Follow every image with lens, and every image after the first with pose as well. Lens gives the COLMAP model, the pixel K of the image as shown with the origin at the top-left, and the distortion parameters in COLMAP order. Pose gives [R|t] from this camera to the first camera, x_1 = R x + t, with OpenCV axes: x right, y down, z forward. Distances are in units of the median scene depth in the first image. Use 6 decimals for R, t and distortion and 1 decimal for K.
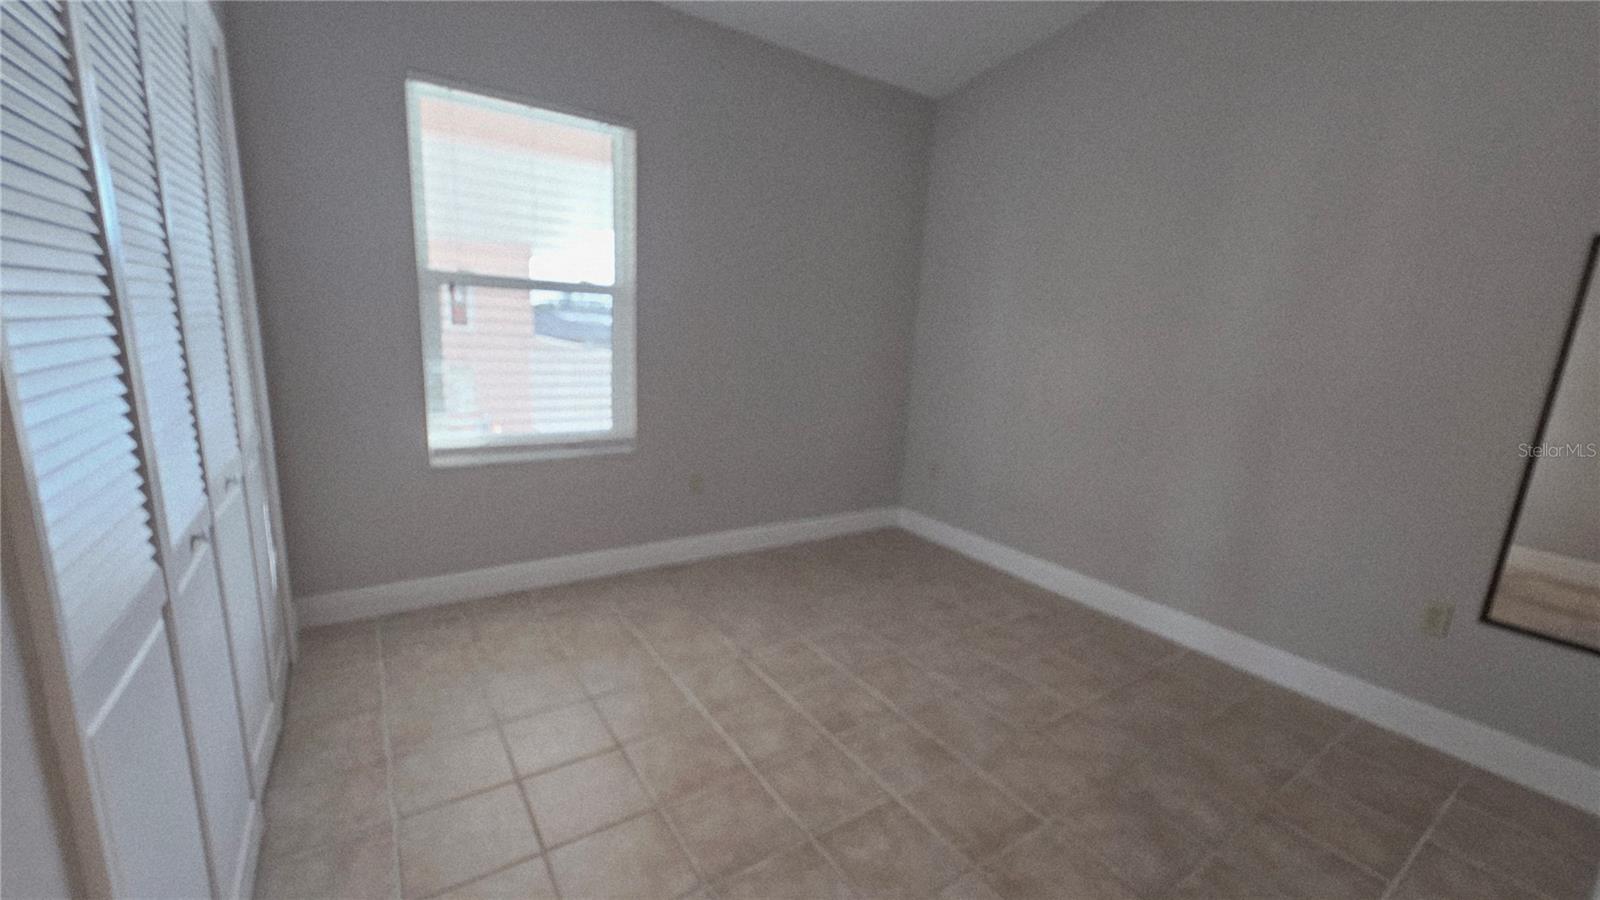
lens RADIAL K [[655.6, 0, 798.1], [0, 655.6, 461.9], [0, 0, 1]] dist [-0.002980, 0.000307]
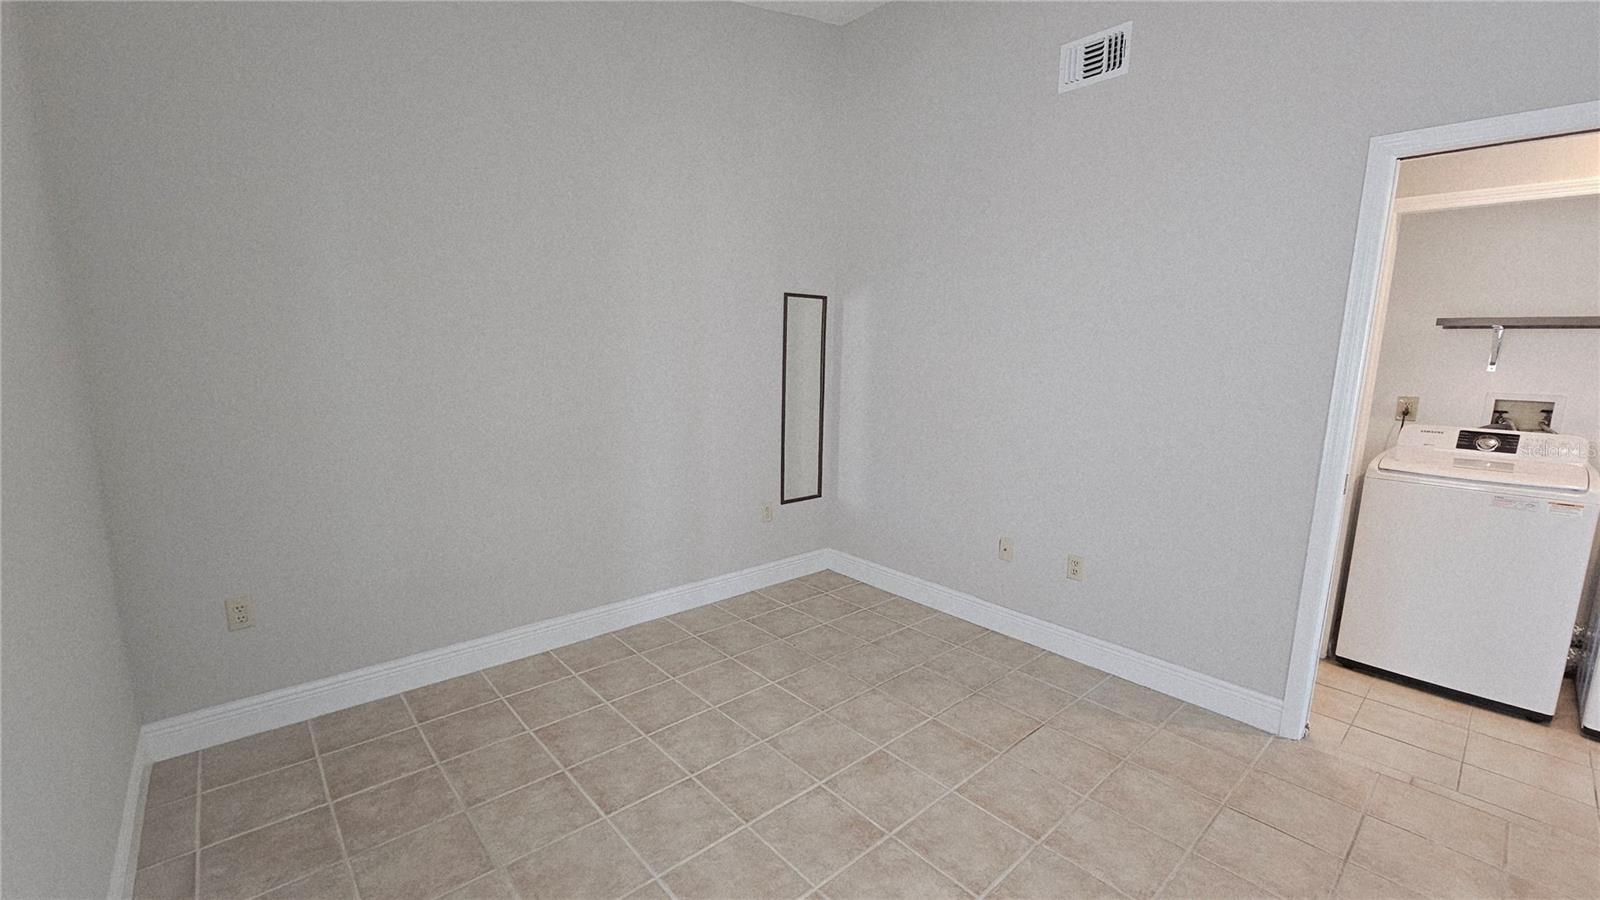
lens RADIAL K [[655.6, 0, 798.1], [0, 655.6, 461.9], [0, 0, 1]] dist [-0.002980, 0.000307]
pose [[-0.125321, -0.221210, 0.967140, -0.669773], [0.188655, 0.951726, 0.242130, -0.292098], [-0.974014, 0.212800, -0.077539, 1.066891]]
